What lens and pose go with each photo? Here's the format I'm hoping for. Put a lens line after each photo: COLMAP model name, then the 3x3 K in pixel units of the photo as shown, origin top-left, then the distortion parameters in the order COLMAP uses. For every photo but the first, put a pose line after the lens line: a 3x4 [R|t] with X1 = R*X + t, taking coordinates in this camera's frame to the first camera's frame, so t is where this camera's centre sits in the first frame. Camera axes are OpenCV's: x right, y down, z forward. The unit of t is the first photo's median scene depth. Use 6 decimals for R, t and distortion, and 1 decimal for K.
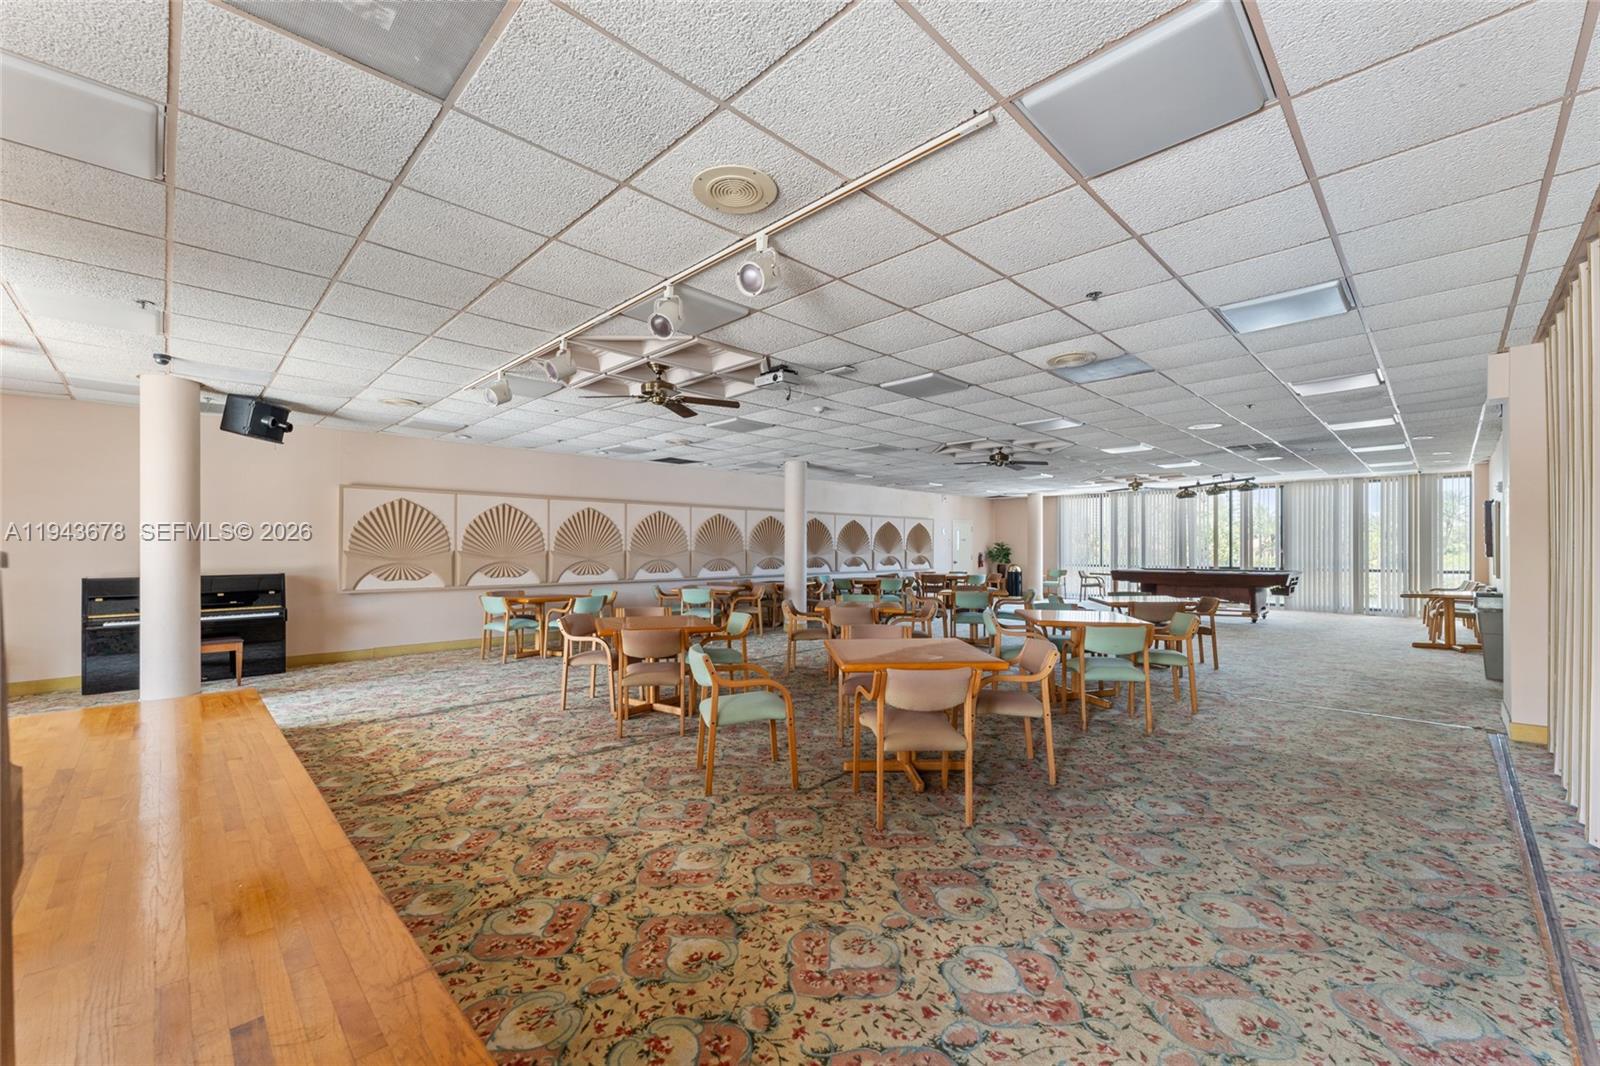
lens RADIAL K [[643.4, 0, 801.4], [0, 643.4, 580.7], [0, 0, 1]] dist [-0.000559, -0.000053]
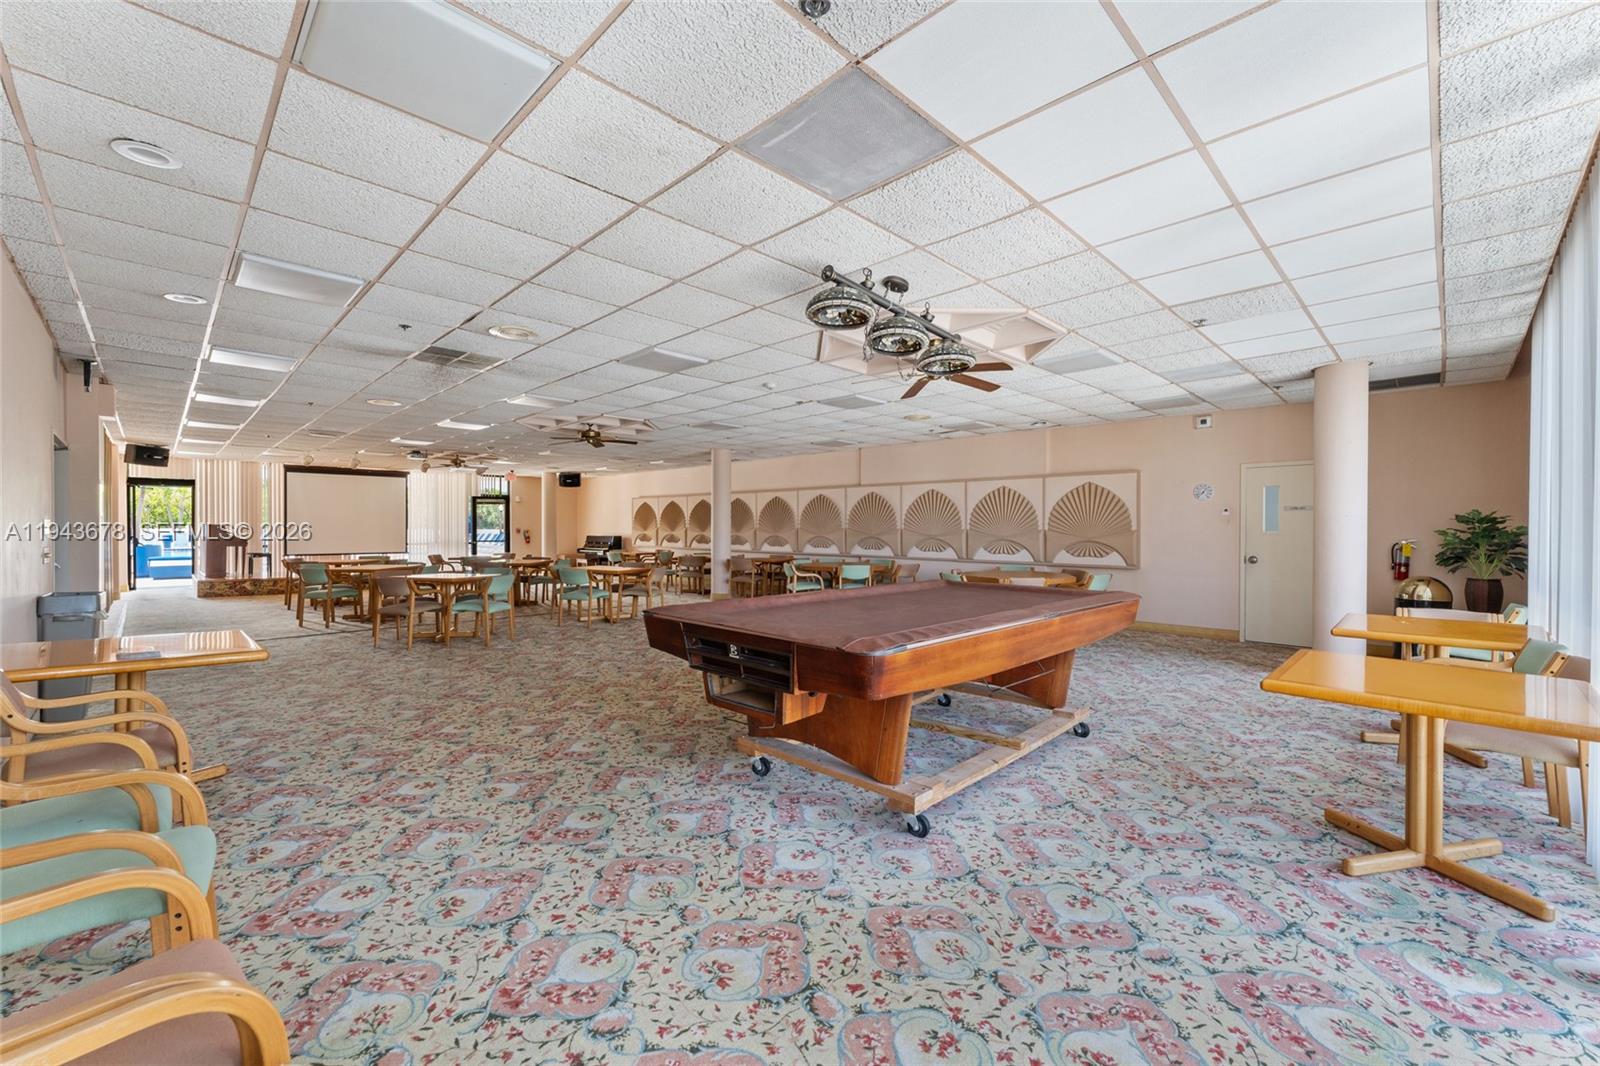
lens RADIAL K [[642.3, 0, 800.0], [0, 642.3, 533.0], [0, 0, 1]] dist [0.001653, 0.000112]
pose [[0.000805, 0.014345, -0.999897, 1.058029], [-0.053607, 0.998460, 0.014281, -0.059021], [0.998562, 0.053590, 0.001573, 1.079957]]
